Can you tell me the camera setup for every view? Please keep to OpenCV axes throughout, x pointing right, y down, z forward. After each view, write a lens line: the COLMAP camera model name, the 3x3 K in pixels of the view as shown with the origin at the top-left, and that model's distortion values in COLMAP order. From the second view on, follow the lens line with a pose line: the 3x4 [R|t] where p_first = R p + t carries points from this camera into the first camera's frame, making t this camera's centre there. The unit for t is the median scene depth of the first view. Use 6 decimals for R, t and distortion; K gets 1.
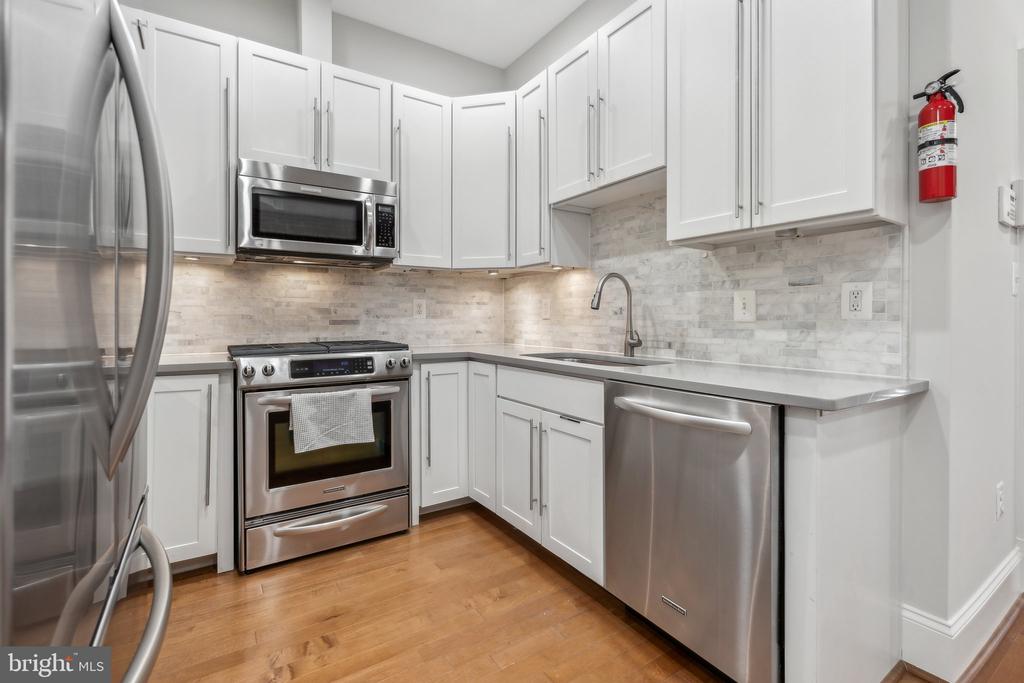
lens RADIAL K [[462.5, 0, 508.1], [0, 462.5, 318.2], [0, 0, 1]] dist [-0.000646, -0.000807]
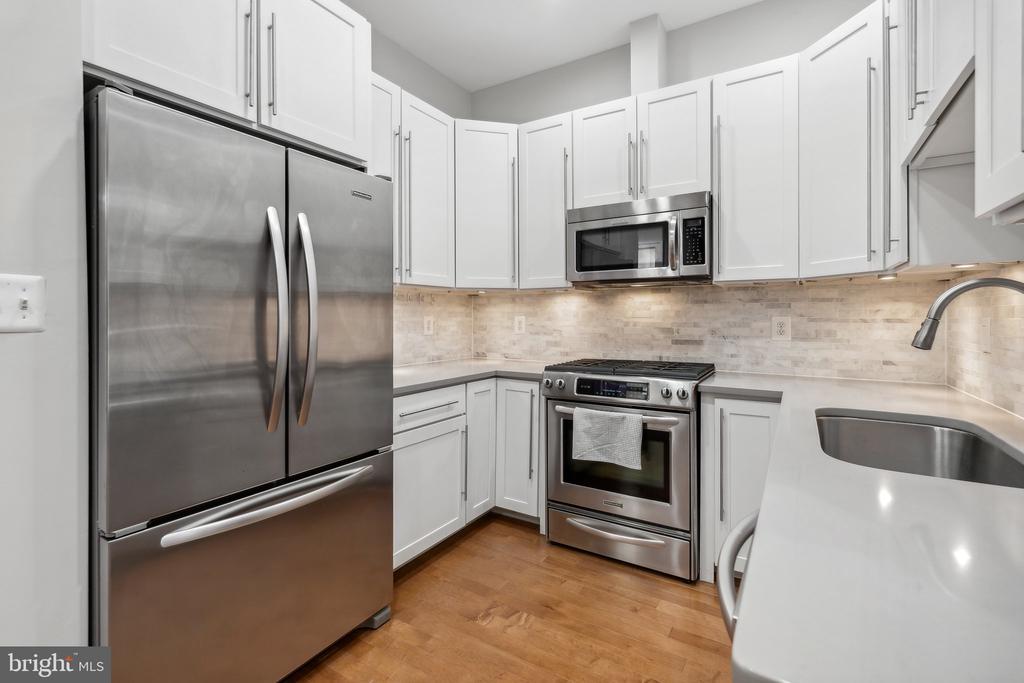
lens RADIAL K [[462.5, 0, 508.0], [0, 462.5, 318.4], [0, 0, 1]] dist [-0.000646, -0.000807]
pose [[0.430099, 0.001441, -0.902781, 0.411995], [0.000435, 0.999998, 0.001804, -0.049267], [0.902782, -0.001169, 0.430098, 0.277521]]
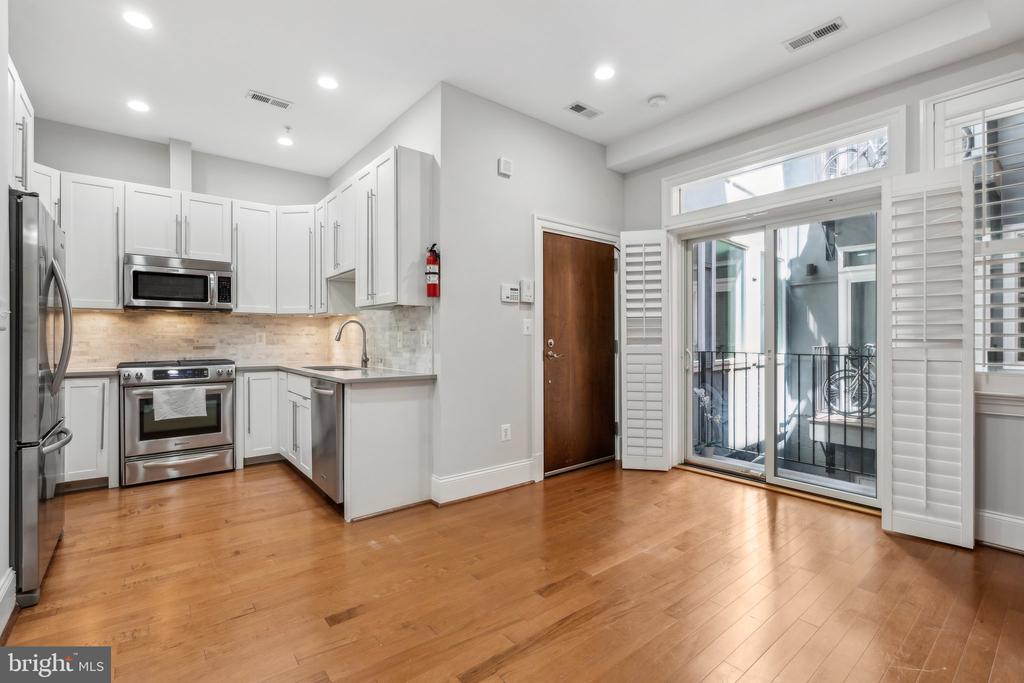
lens RADIAL K [[462.5, 0, 510.3], [0, 462.5, 336.9], [0, 0, 1]] dist [-0.000646, -0.000807]
pose [[0.994946, -0.000371, 0.100407, 0.594088], [0.000754, 0.999993, -0.003780, -0.024547], [-0.100405, 0.003836, 0.994939, -0.755329]]
